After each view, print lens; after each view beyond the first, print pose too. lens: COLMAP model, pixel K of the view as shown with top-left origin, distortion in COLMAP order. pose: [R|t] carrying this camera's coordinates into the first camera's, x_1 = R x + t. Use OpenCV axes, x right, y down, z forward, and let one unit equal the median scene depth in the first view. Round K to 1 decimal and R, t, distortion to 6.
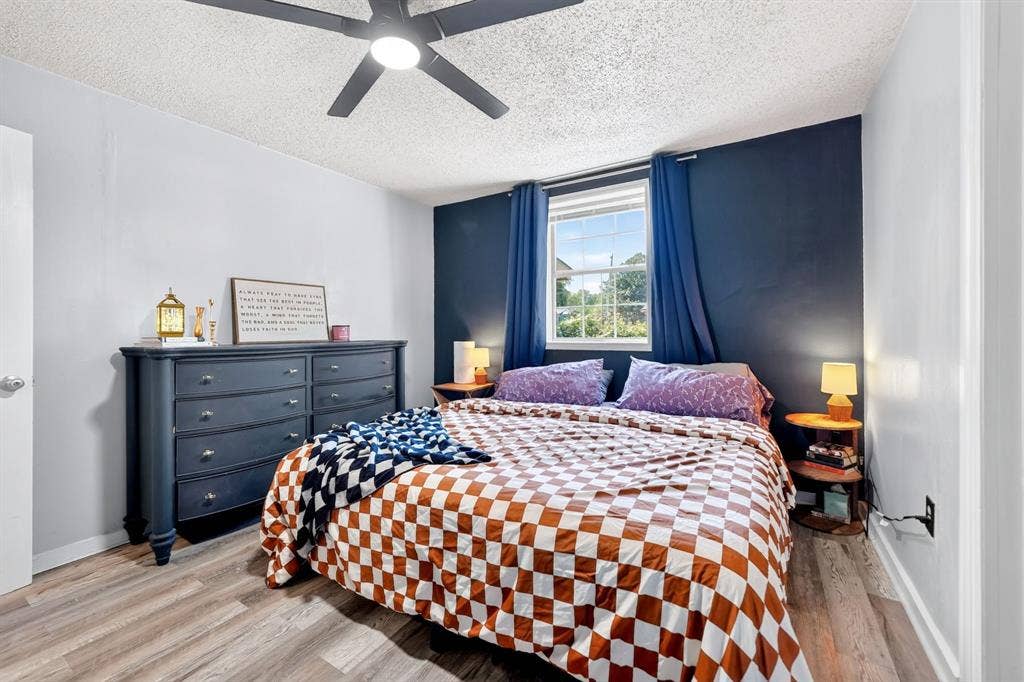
lens RADIAL K [[401.4, 0, 508.6], [0, 401.4, 330.4], [0, 0, 1]] dist [-0.007967, 0.001335]
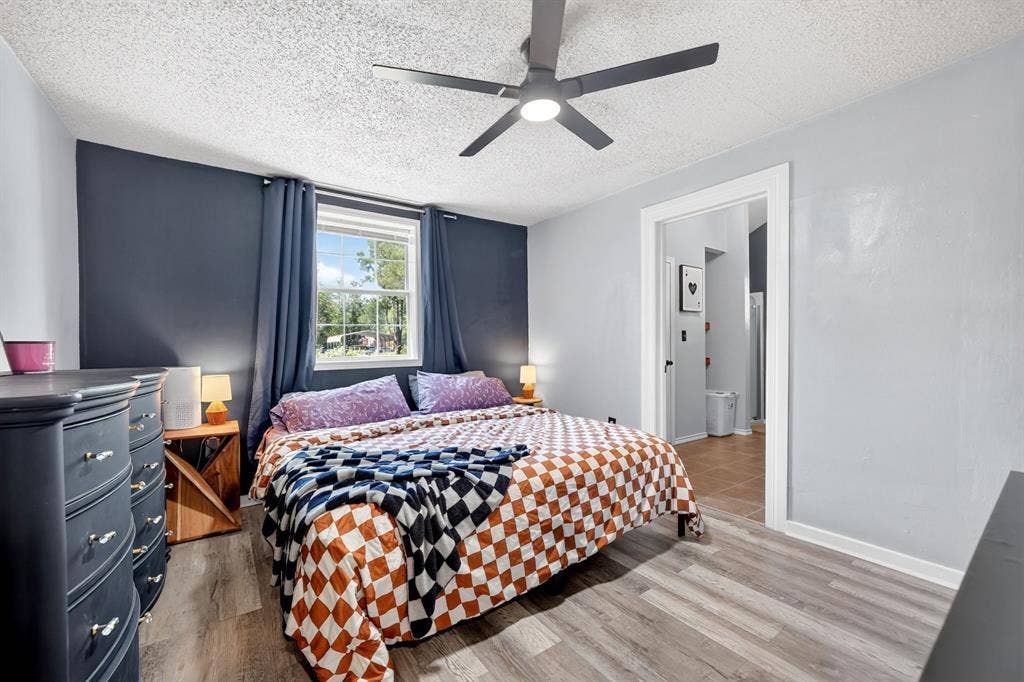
lens RADIAL K [[401.4, 0, 510.0], [0, 401.4, 347.7], [0, 0, 1]] dist [-0.007967, 0.001335]
pose [[0.411076, -0.003355, 0.911595, -0.747785], [0.010522, 0.999944, -0.001064, 0.002637], [-0.911541, 0.010029, 0.411088, 0.317177]]
